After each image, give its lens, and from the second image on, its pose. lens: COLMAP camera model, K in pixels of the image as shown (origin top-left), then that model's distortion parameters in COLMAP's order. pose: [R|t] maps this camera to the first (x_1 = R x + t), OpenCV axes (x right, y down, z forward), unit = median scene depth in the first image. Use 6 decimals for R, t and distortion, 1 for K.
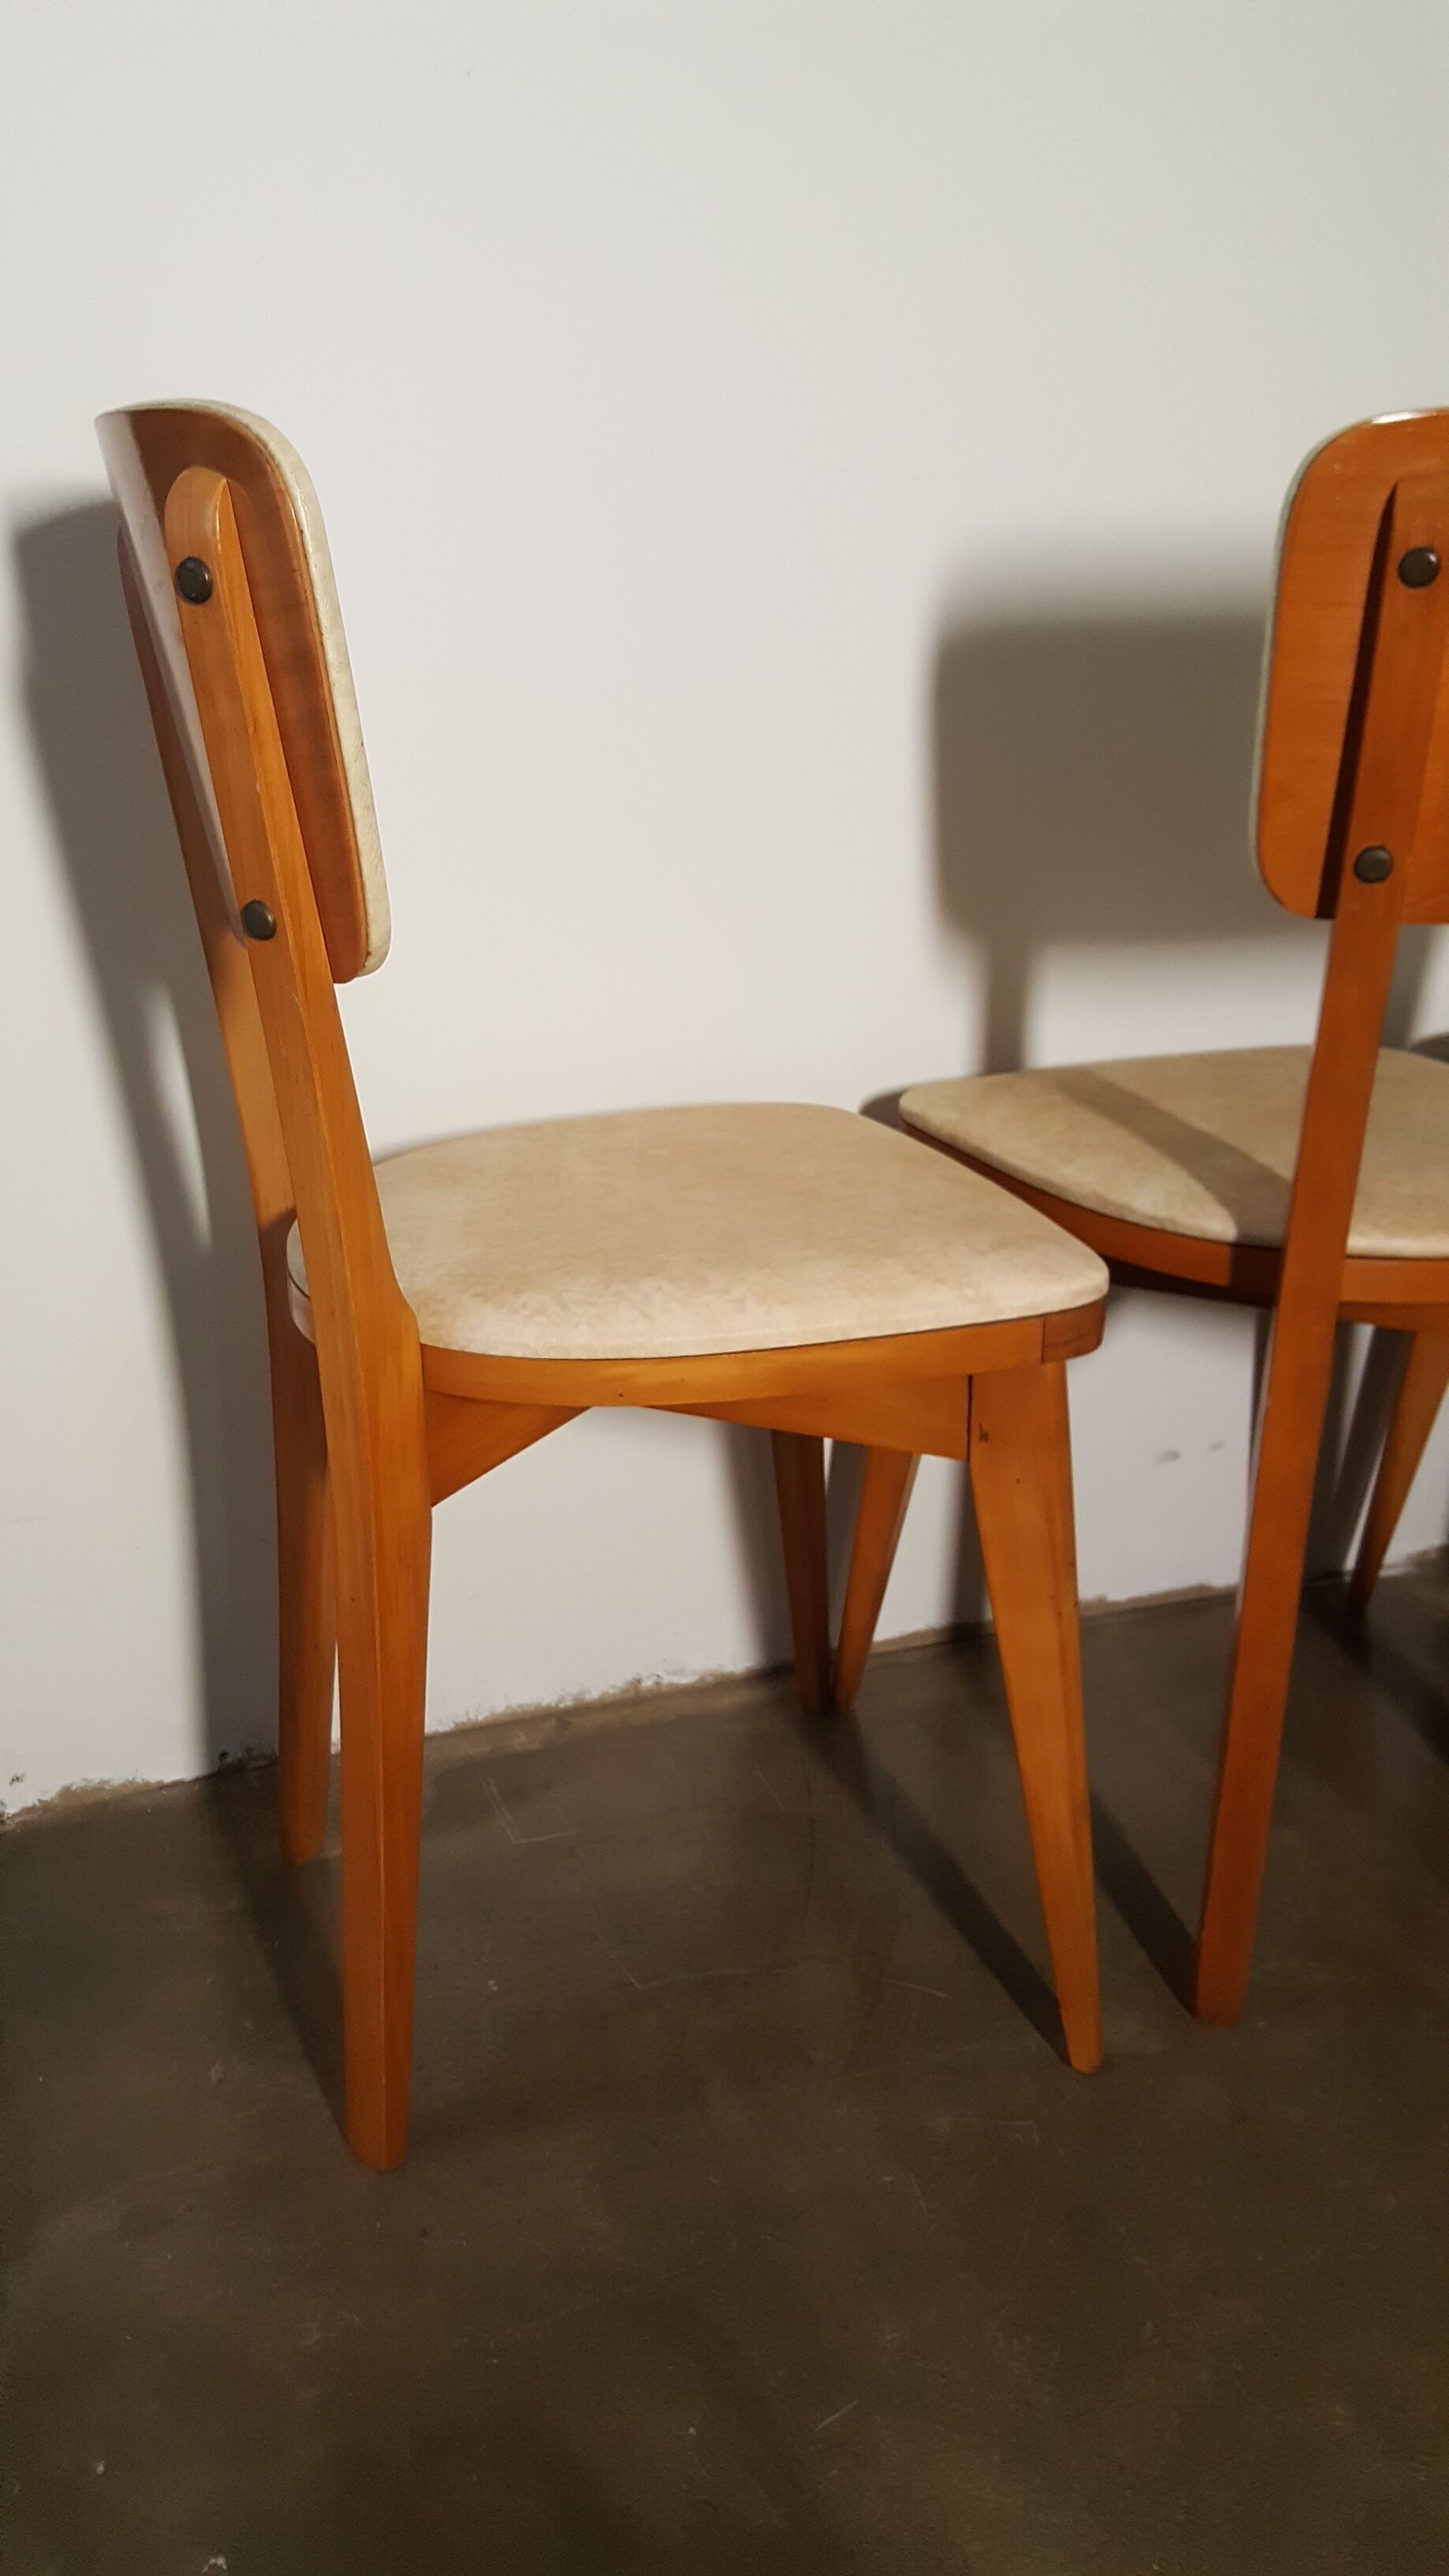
lens RADIAL K [[1993.4, 0, 621.1], [0, 1993.4, 1292.3], [0, 0, 1]] dist [0.170048, -0.316713]
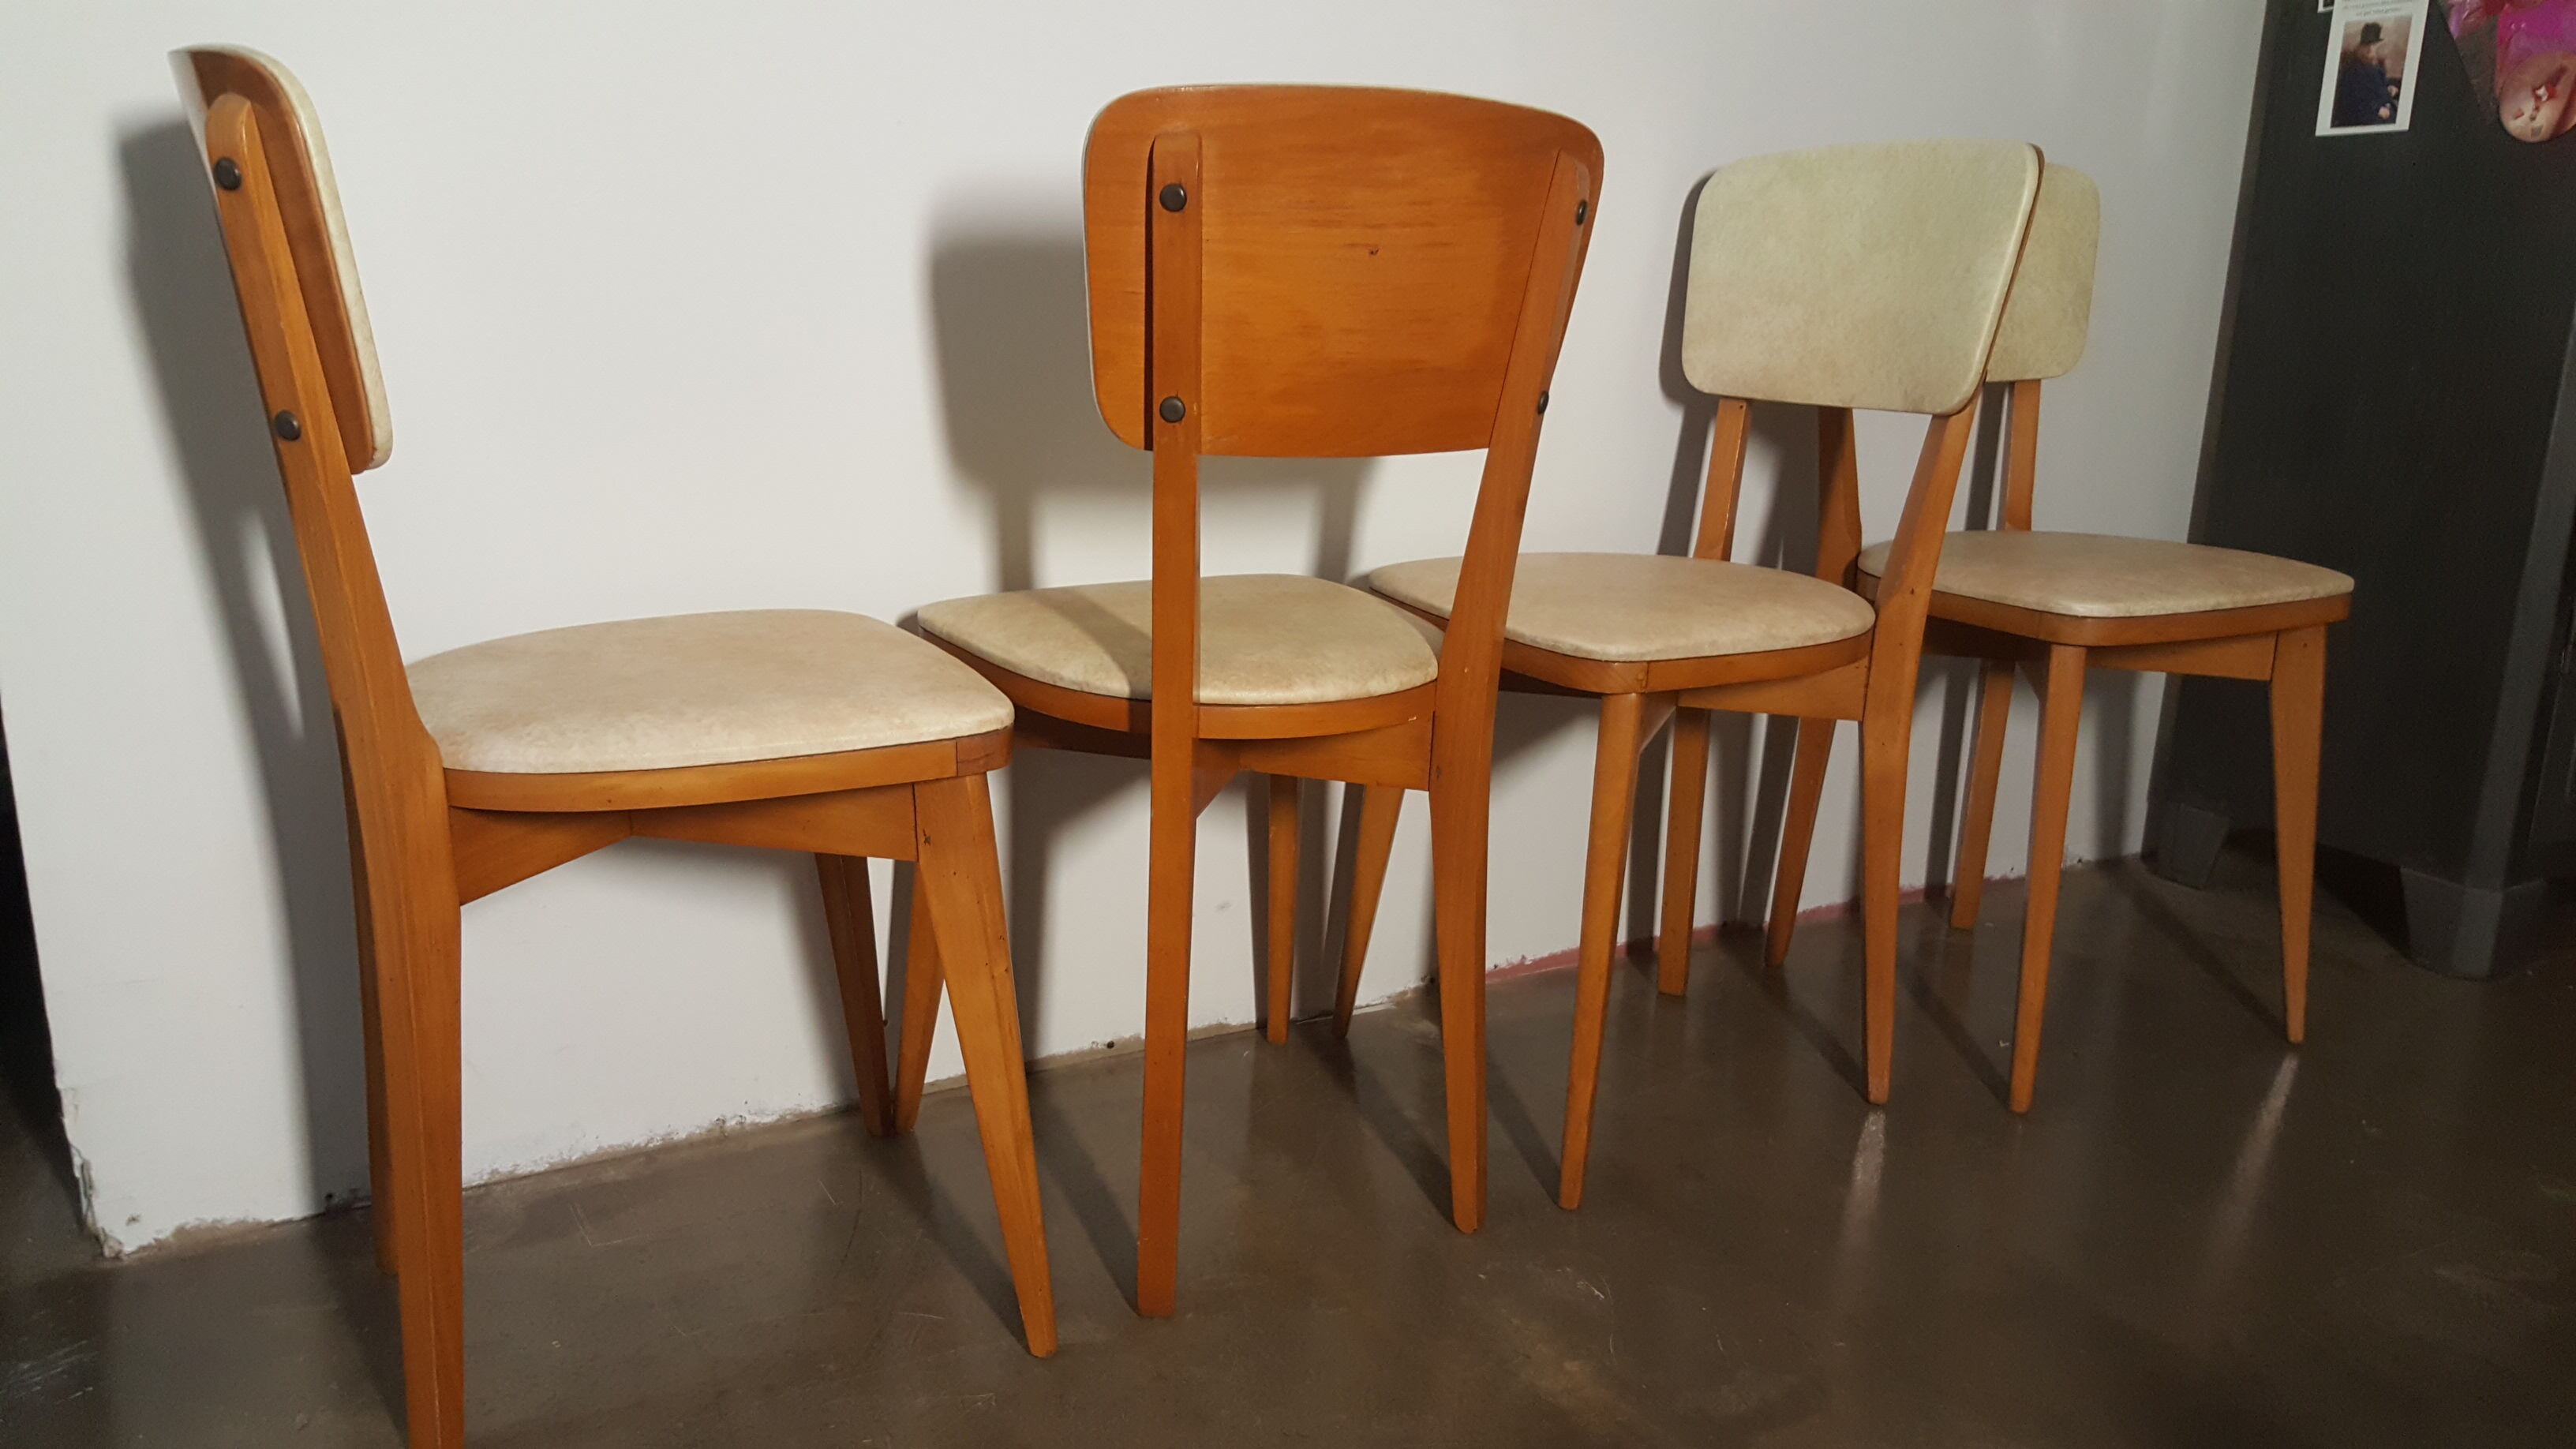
lens RADIAL K [[1993.4, 0, 1276.7], [0, 1993.4, 761.2], [0, 0, 1]] dist [0.170048, -0.316713]
pose [[0.982636, -0.023244, 0.184080, 0.172052], [0.037633, 0.996469, -0.075061, 0.131871], [-0.181685, 0.080685, 0.980041, -0.333411]]
